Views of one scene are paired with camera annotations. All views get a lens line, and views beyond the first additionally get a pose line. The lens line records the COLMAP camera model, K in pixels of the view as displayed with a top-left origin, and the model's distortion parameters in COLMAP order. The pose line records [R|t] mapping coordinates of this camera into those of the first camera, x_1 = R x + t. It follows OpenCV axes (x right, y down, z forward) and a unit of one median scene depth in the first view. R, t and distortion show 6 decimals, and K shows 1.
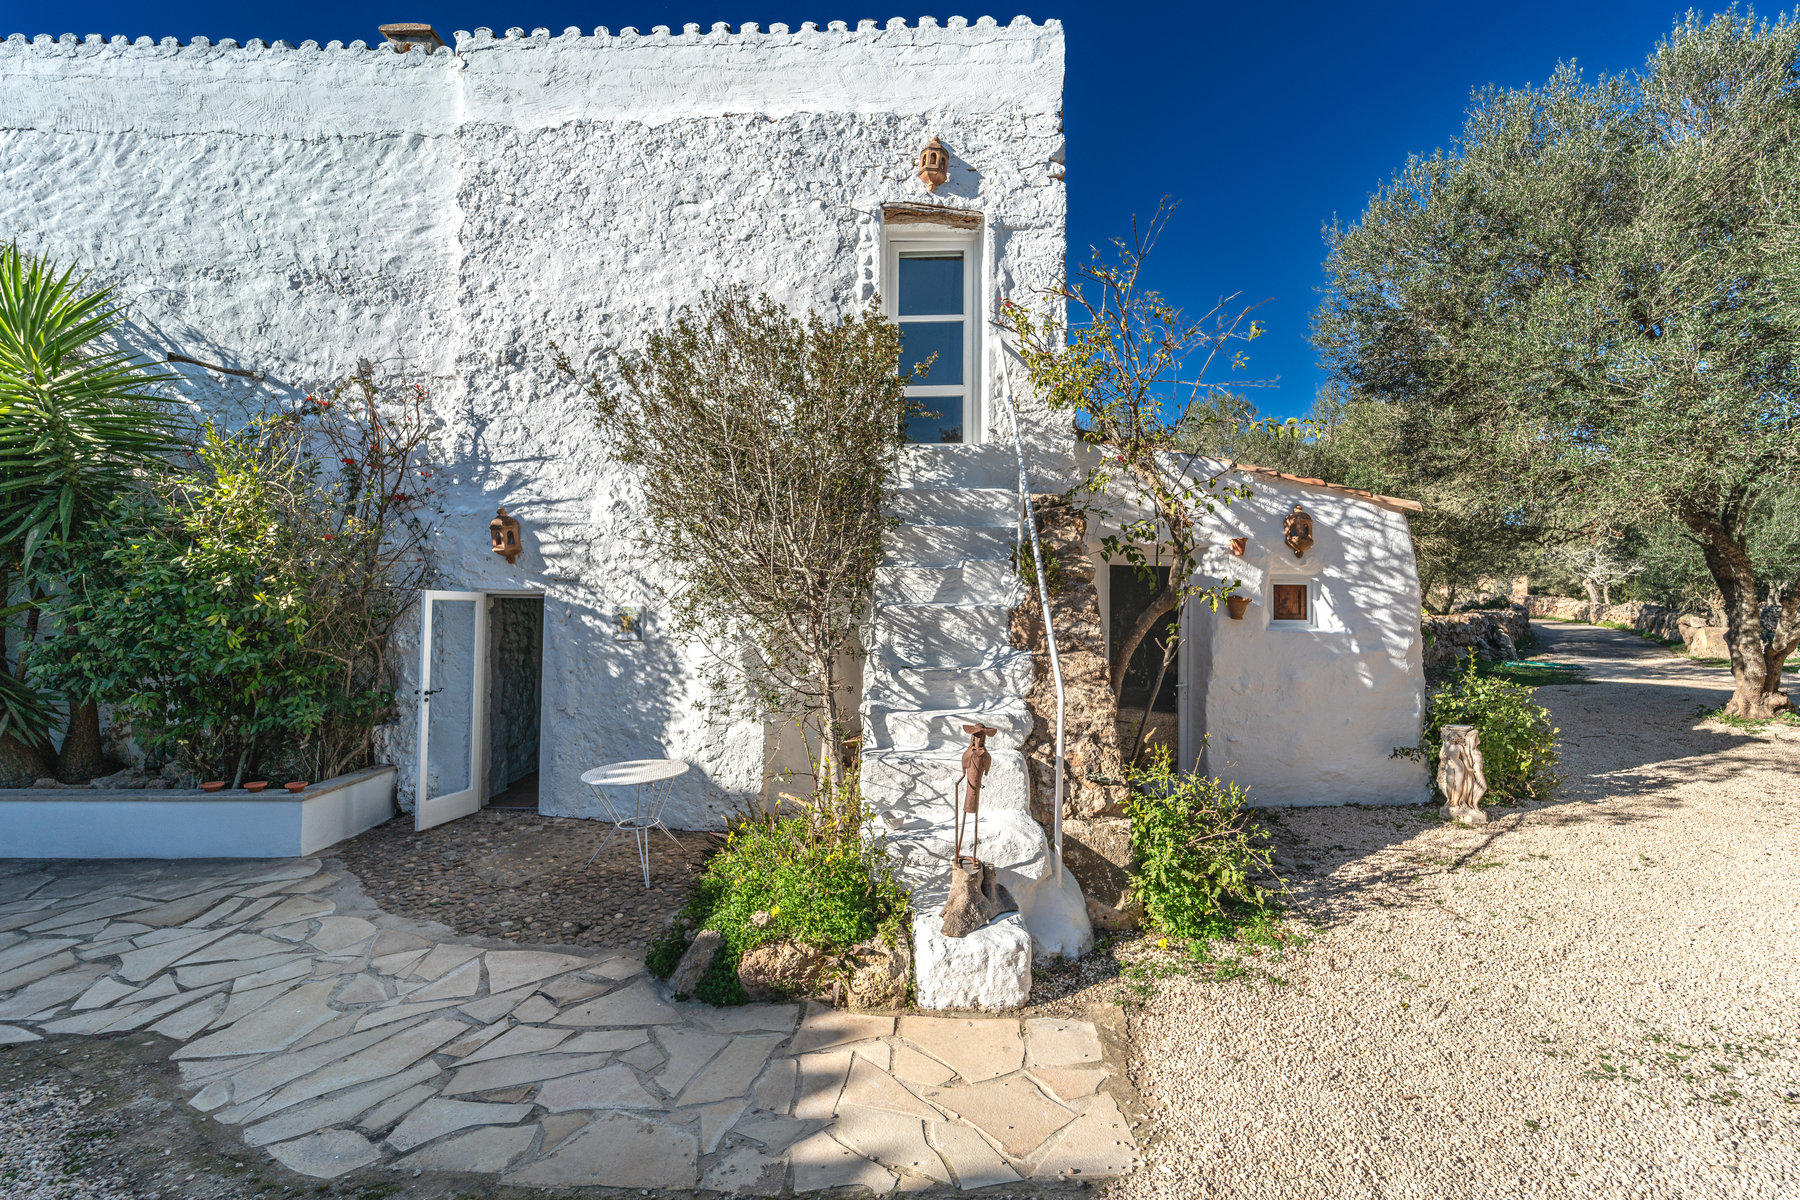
lens RADIAL K [[734.4, 0, 885.4], [0, 734.4, 593.0], [0, 0, 1]] dist [-0.001595, -0.000641]
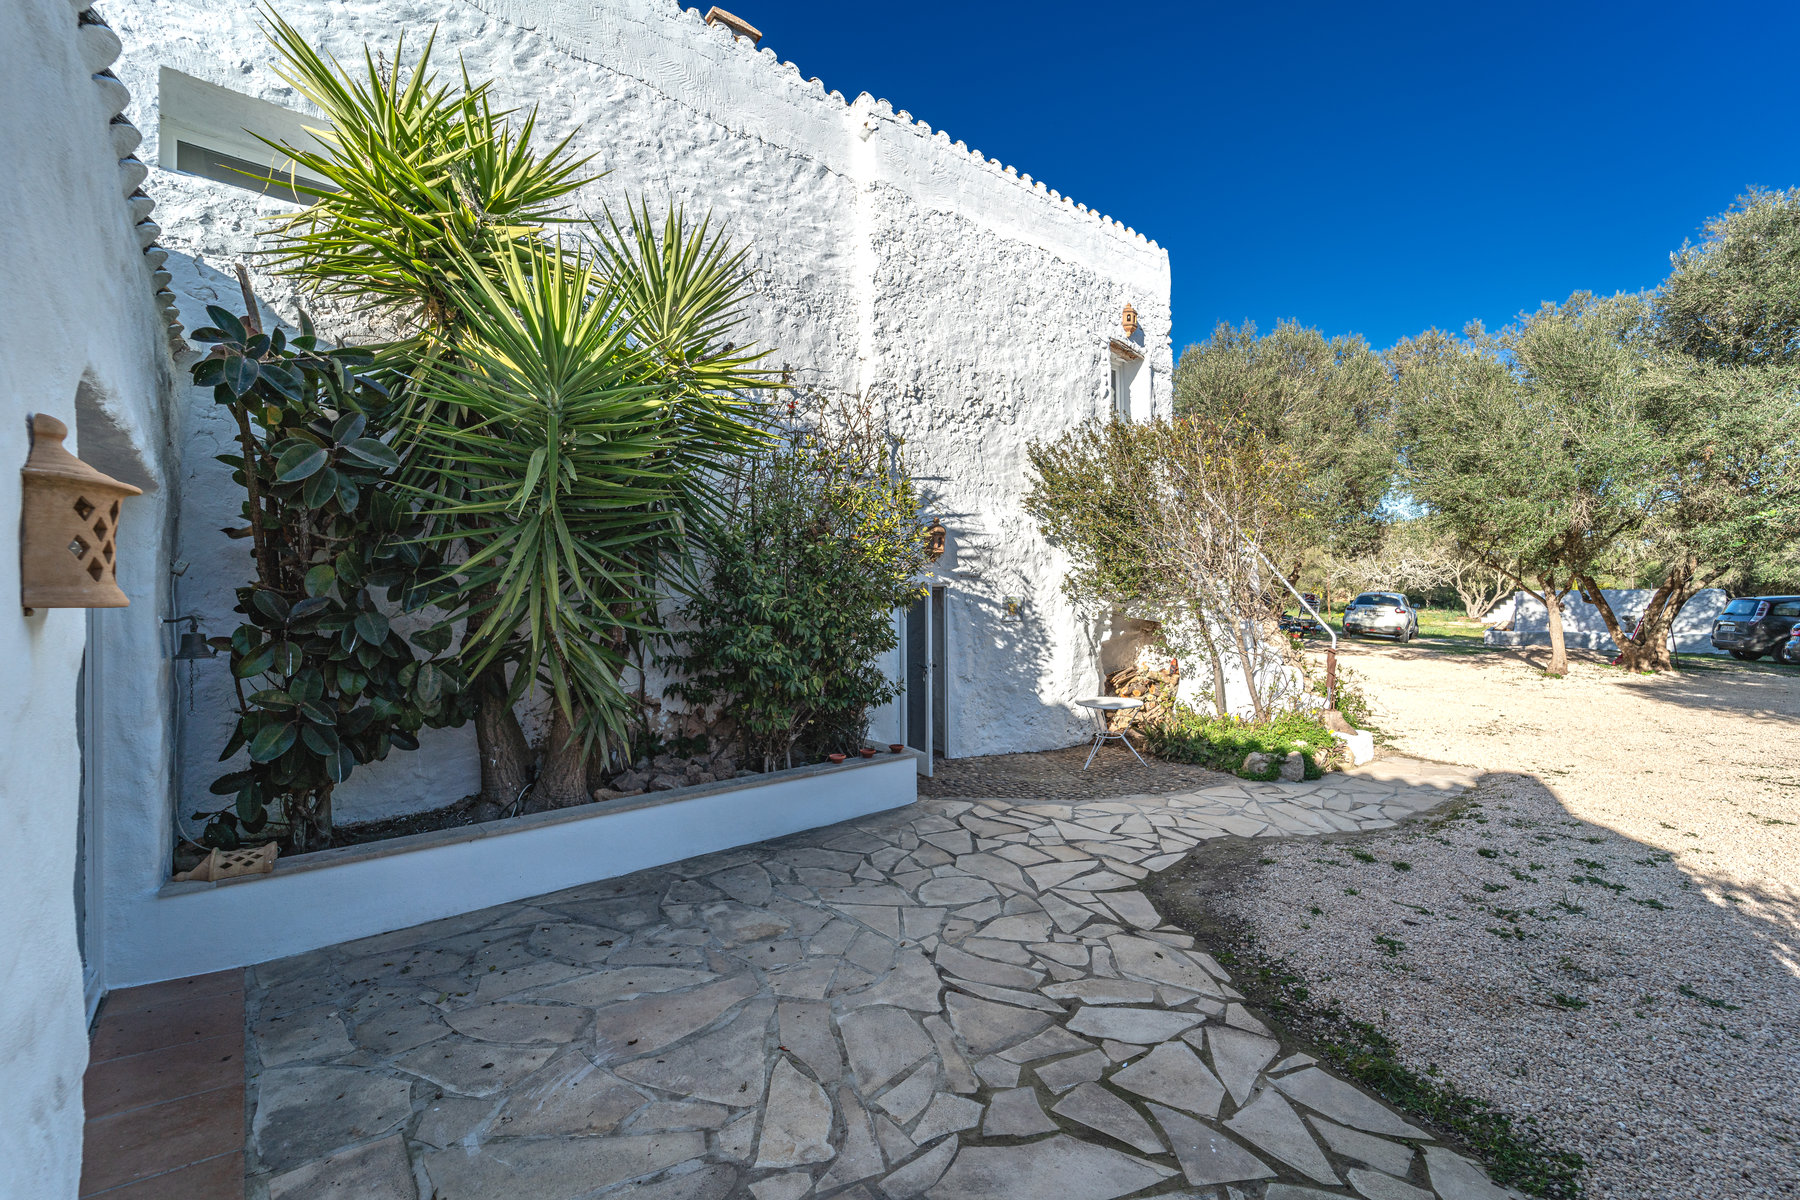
lens RADIAL K [[734.0, 0, 940.4], [0, 734.0, 591.4], [0, 0, 1]] dist [-0.000727, -0.000251]
pose [[0.756221, 0.003742, 0.654305, -1.289140], [-0.017495, 0.999742, 0.014503, -0.008375], [-0.654082, -0.022415, 0.756091, 0.043885]]
